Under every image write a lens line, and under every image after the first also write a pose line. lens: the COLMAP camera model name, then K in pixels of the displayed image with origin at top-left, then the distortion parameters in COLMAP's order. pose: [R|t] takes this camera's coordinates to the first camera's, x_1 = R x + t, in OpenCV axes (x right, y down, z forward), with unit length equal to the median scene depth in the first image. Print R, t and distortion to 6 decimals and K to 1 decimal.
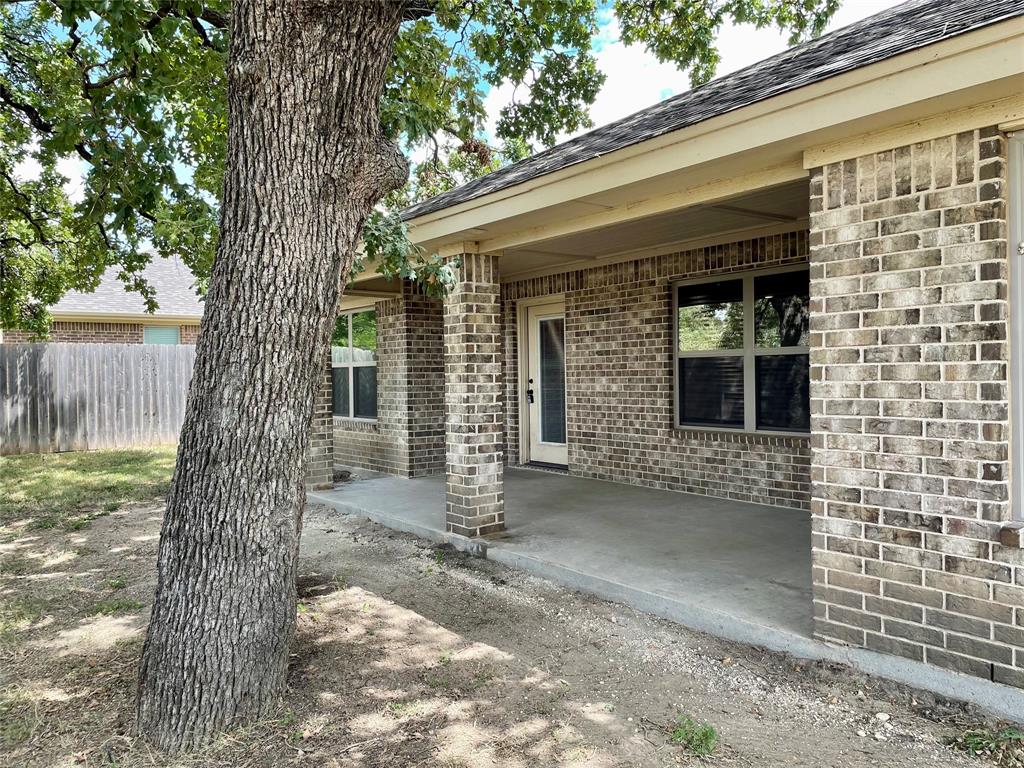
lens RADIAL K [[782.7, 0, 508.9], [0, 782.7, 383.3], [0, 0, 1]] dist [0.060939, -0.024527]
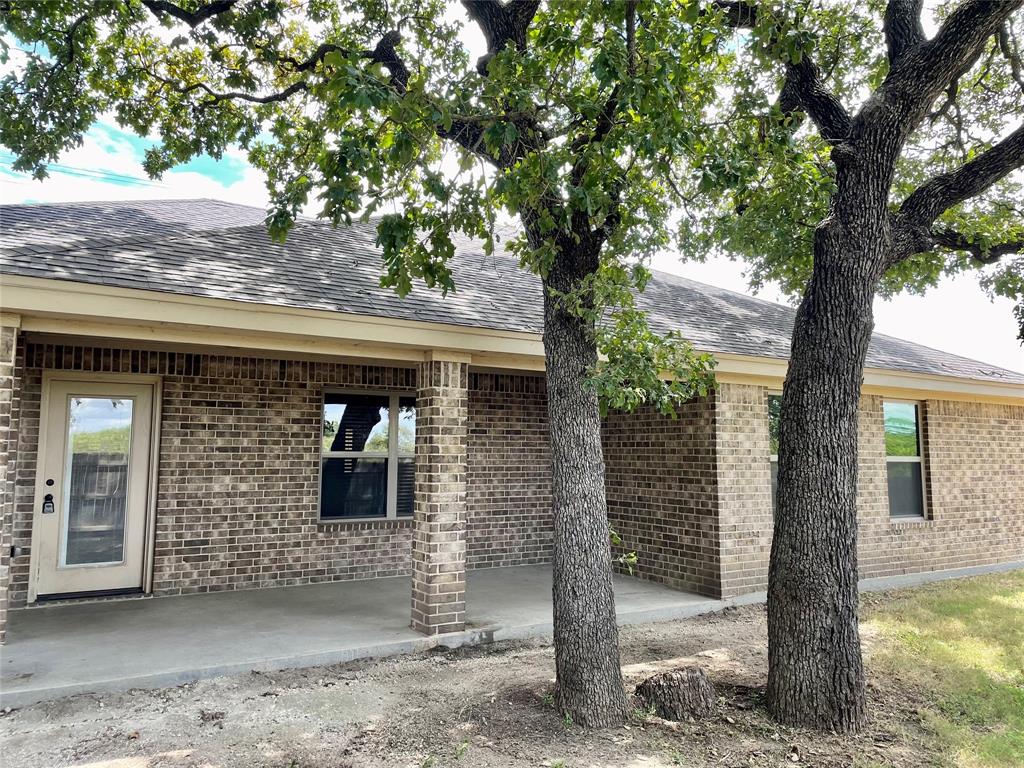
lens RADIAL K [[782.7, 0, 509.4], [0, 782.7, 381.9], [0, 0, 1]] dist [0.060939, -0.024527]
pose [[0.072025, 0.111804, 0.991117, -0.843623], [0.006433, 0.993625, -0.112555, -0.012108], [-0.997382, 0.014483, 0.070846, 0.647897]]
